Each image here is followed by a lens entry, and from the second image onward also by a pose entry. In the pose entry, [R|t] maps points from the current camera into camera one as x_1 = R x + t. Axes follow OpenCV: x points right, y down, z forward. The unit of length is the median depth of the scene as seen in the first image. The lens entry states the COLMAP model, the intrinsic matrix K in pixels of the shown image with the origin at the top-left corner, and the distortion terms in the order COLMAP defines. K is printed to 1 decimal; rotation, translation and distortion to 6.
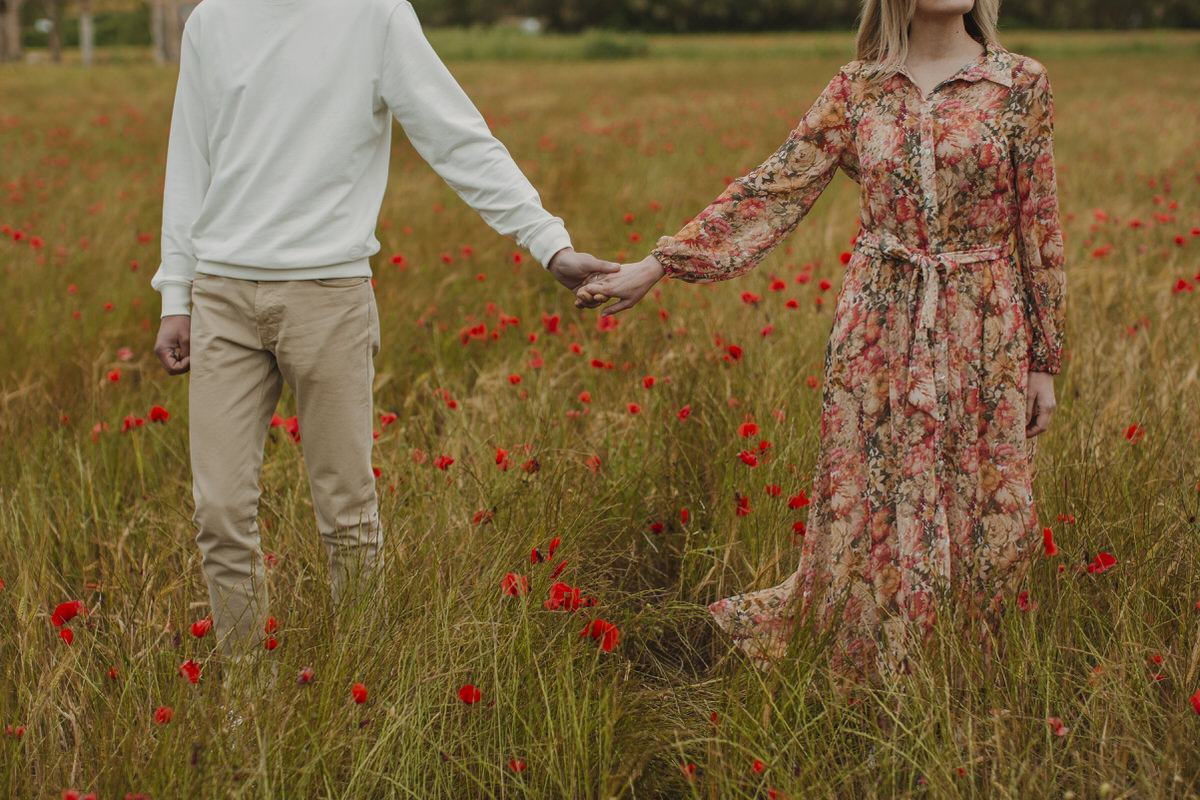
lens RADIAL K [[2035.5, 0, 596.4], [0, 2035.5, 360.1], [0, 0, 1]] dist [-0.191811, 0.718575]
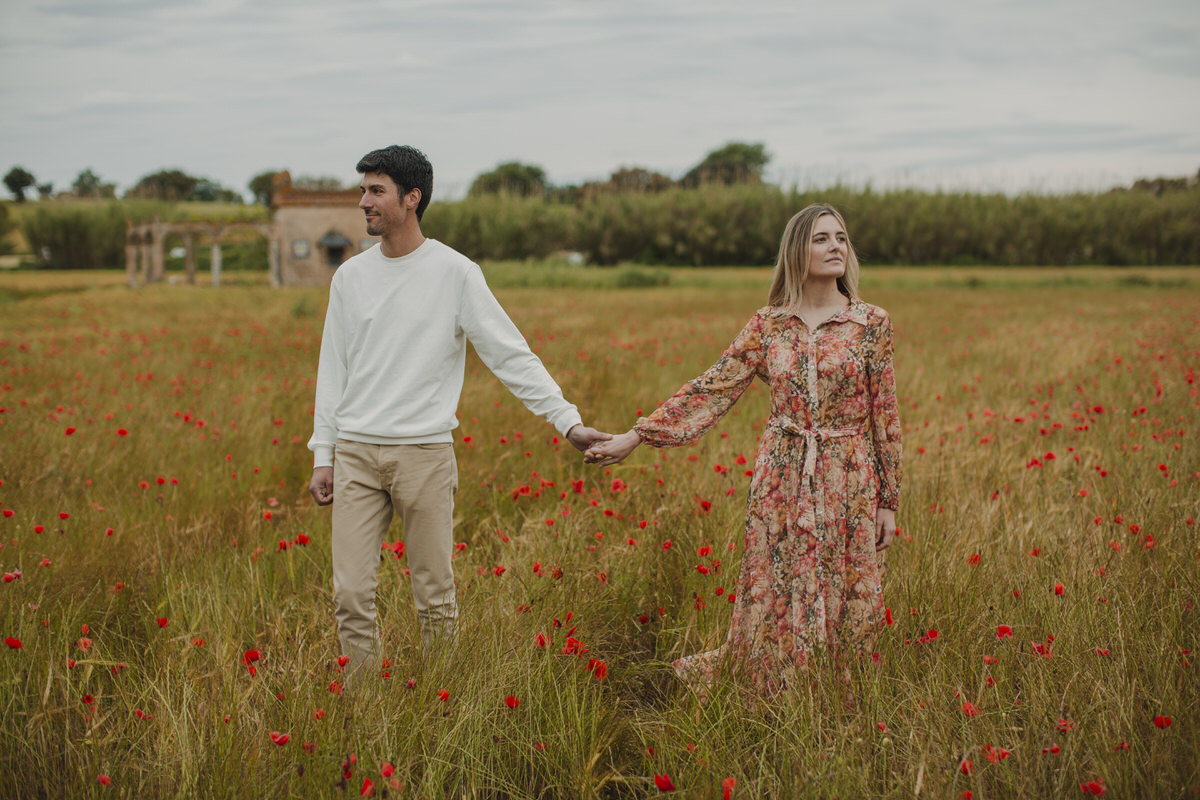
lens RADIAL K [[2035.5, 0, 596.4], [0, 2035.5, 360.1], [0, 0, 1]] dist [-0.191811, 0.718575]
pose [[0.999515, 0.011180, -0.029064, 0.040602], [-0.014089, 0.994697, -0.101881, 0.051602], [0.027771, 0.102241, 0.994372, -0.528733]]
